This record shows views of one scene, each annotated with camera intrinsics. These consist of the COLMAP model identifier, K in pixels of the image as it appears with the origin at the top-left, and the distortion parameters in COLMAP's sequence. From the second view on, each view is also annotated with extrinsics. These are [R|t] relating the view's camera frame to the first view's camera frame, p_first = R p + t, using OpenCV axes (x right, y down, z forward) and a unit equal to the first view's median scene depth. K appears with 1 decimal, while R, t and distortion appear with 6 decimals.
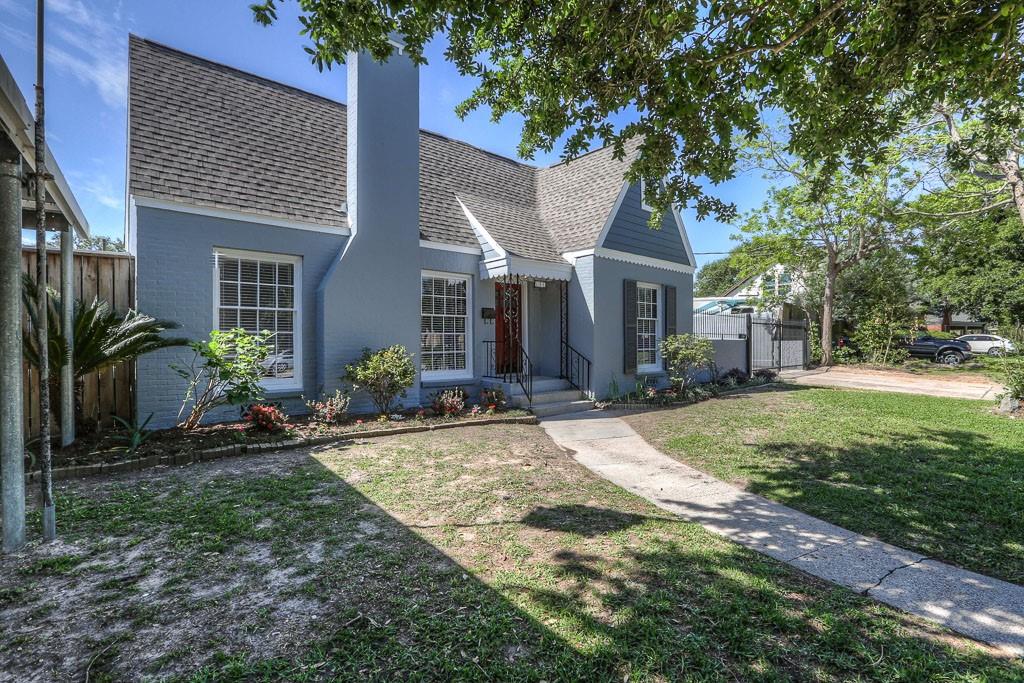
lens RADIAL K [[461.6, 0, 512.0], [0, 461.6, 341.5], [0, 0, 1]] dist [-0.018879, 0.000875]
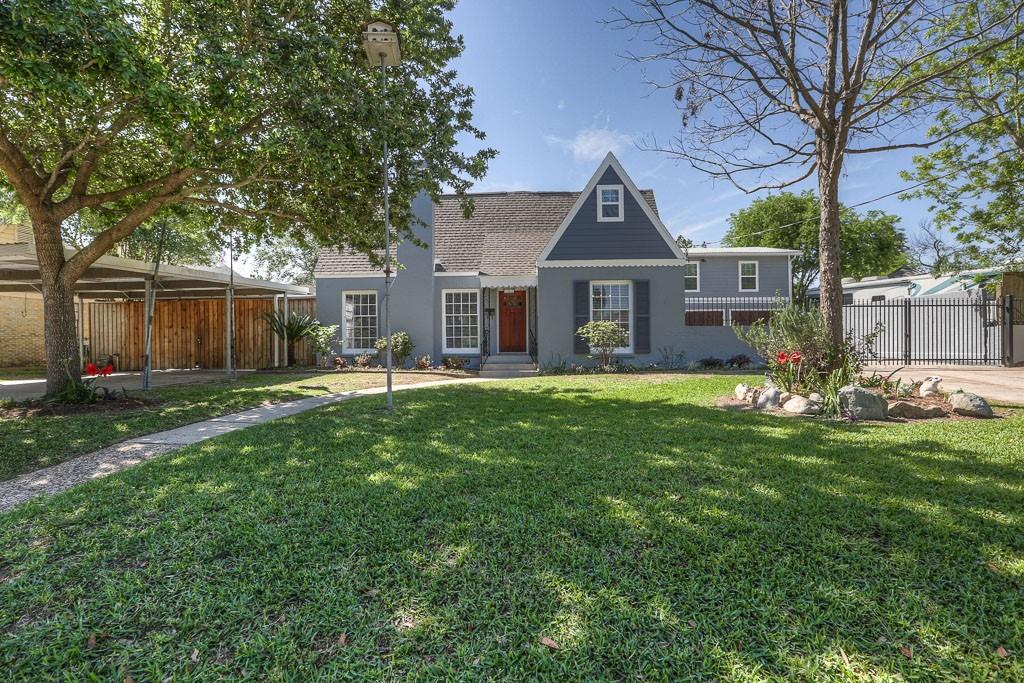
lens RADIAL K [[485.2, 0, 512.0], [0, 485.2, 341.5], [0, 0, 1]] dist [-0.020261, -0.000017]
pose [[0.712961, -0.003455, -0.701195, 1.681178], [-0.000493, 0.999985, -0.005429, 0.068001], [0.701203, 0.004216, 0.712949, -0.154538]]
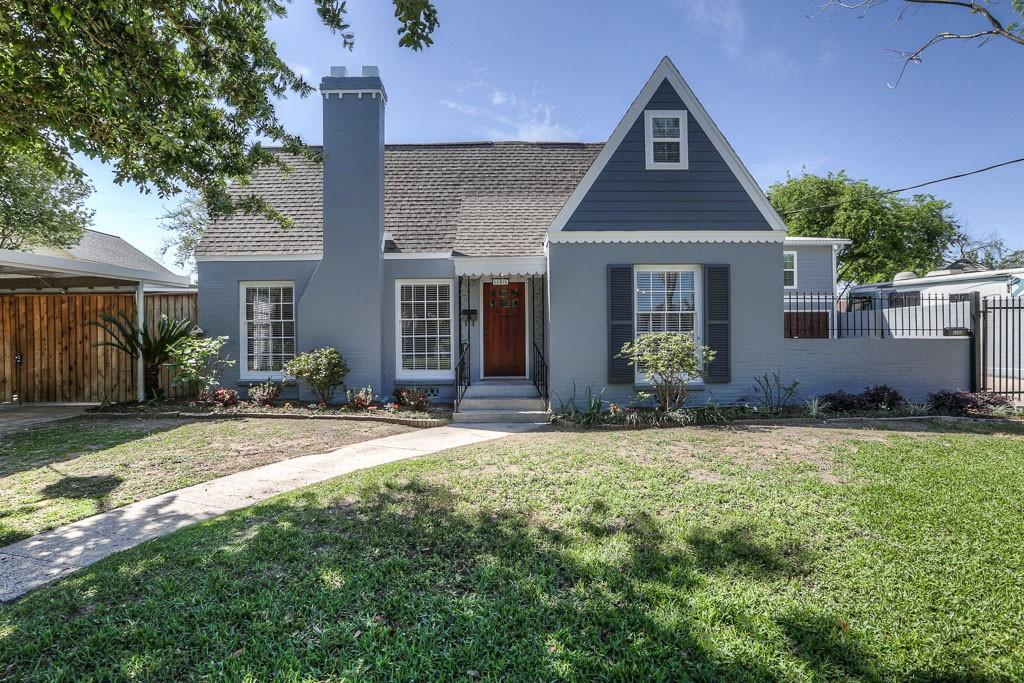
lens RADIAL K [[461.6, 0, 512.0], [0, 461.6, 341.5], [0, 0, 1]] dist [-0.018879, 0.000875]
pose [[0.752613, -0.000687, -0.658463, 1.000964], [0.001284, 0.999999, 0.000424, -0.006399], [0.658462, -0.001165, 0.752613, 0.452331]]
